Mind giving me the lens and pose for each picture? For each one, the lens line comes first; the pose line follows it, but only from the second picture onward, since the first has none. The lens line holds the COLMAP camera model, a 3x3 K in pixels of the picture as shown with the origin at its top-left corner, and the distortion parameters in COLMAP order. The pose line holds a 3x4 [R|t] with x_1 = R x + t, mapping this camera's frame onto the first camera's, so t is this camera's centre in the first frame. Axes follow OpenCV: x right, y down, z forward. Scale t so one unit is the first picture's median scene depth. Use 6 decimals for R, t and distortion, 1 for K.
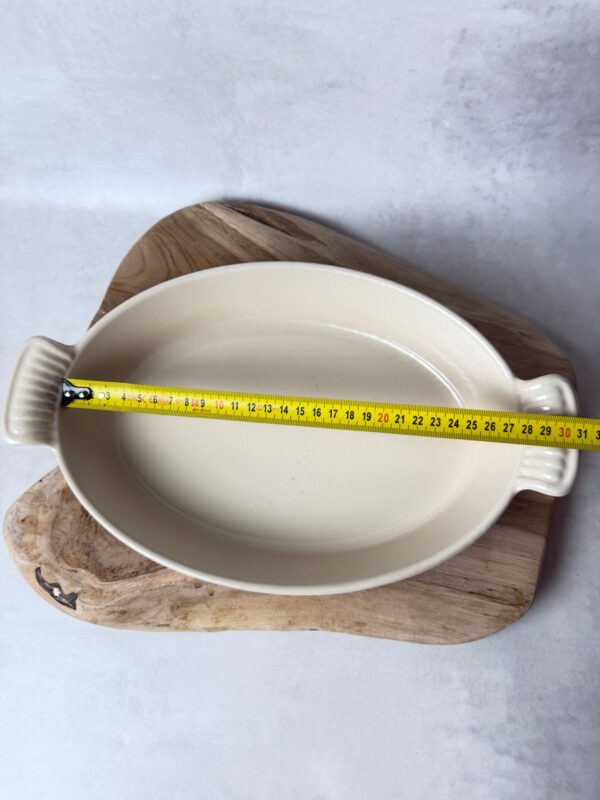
lens RADIAL K [[577.4, 0, 305.4], [0, 577.4, 400.8], [0, 0, 1]] dist [-0.029947, 0.003253]
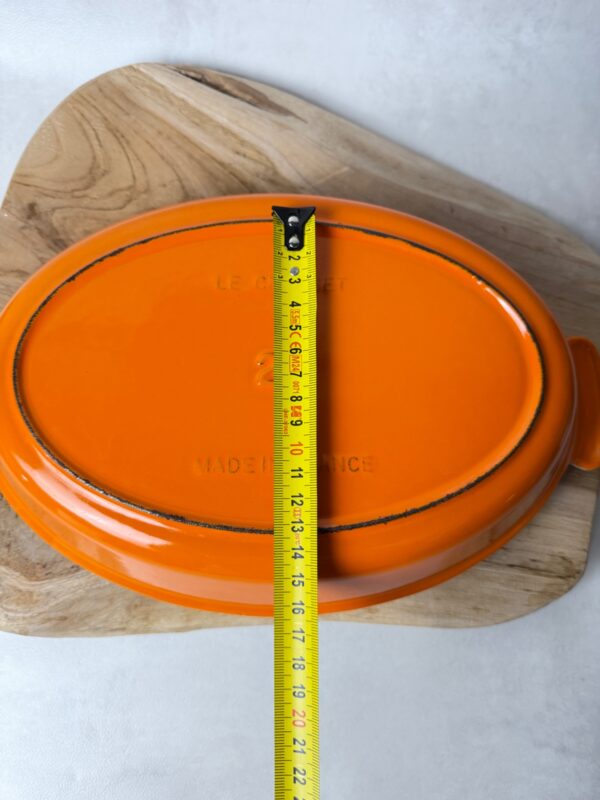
lens RADIAL K [[595.7, 0, 297.1], [0, 595.7, 395.8], [0, 0, 1]] dist [-0.046375, 0.010554]
pose [[0.993205, -0.035264, 0.110904, -0.086747], [0.023615, 0.994229, 0.104647, 0.004614], [-0.113954, -0.101317, 0.988306, 0.230022]]
